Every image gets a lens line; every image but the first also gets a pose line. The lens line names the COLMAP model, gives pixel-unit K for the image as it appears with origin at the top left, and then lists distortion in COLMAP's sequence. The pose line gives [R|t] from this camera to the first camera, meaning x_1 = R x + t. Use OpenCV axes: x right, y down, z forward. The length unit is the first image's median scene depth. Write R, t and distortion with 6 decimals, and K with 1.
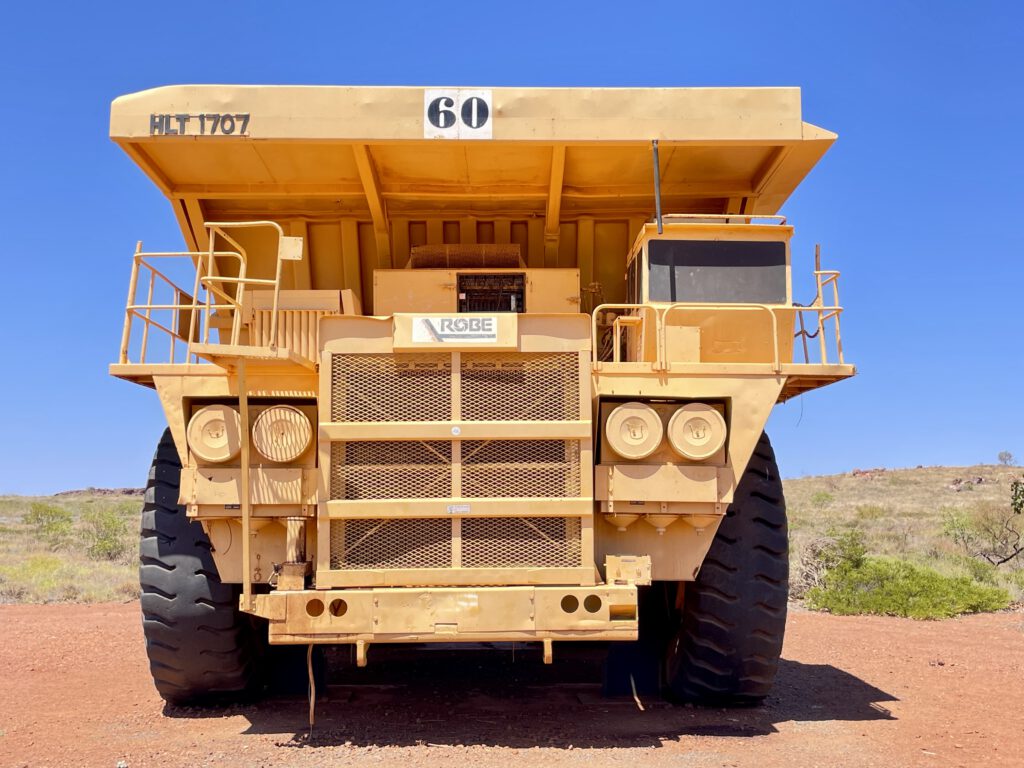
lens RADIAL K [[1170.9, 0, 512.7], [0, 1170.9, 383.8], [0, 0, 1]] dist [0.145364, 0.000000]
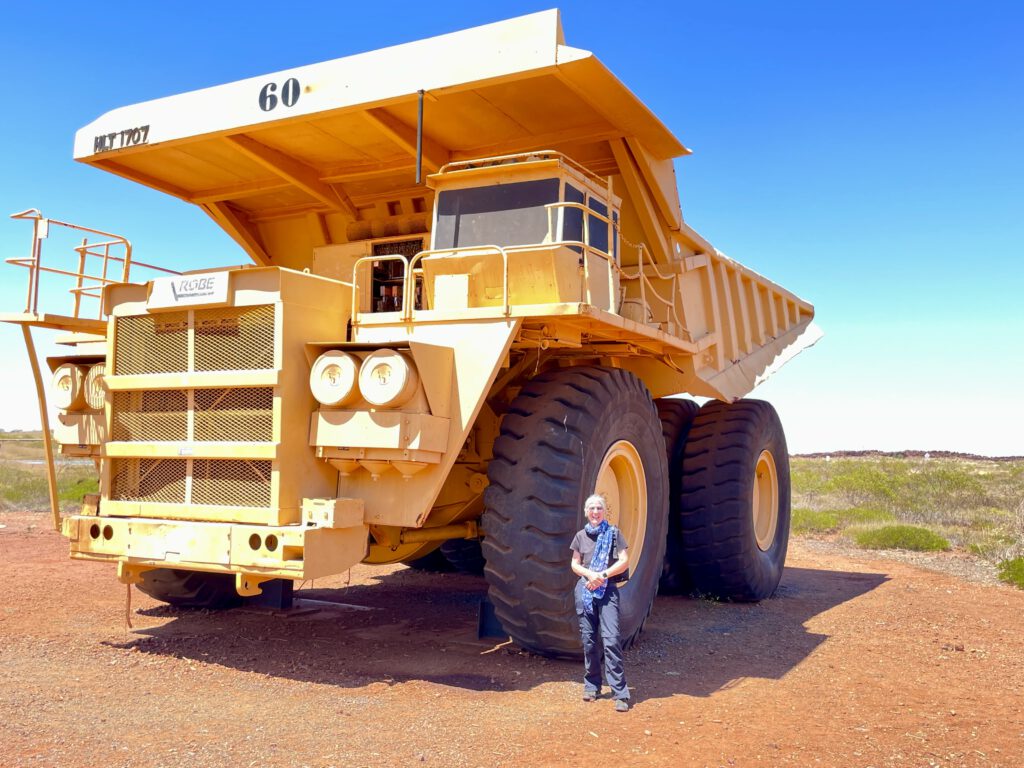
lens RADIAL K [[945.9, 0, 511.6], [0, 945.9, 383.0], [0, 0, 1]] dist [0.098632, 0.000000]
pose [[0.861873, -0.016615, -0.506852, 0.656520], [0.027375, 0.999530, 0.013785, 0.037051], [0.506384, -0.025756, 0.861923, 0.364168]]
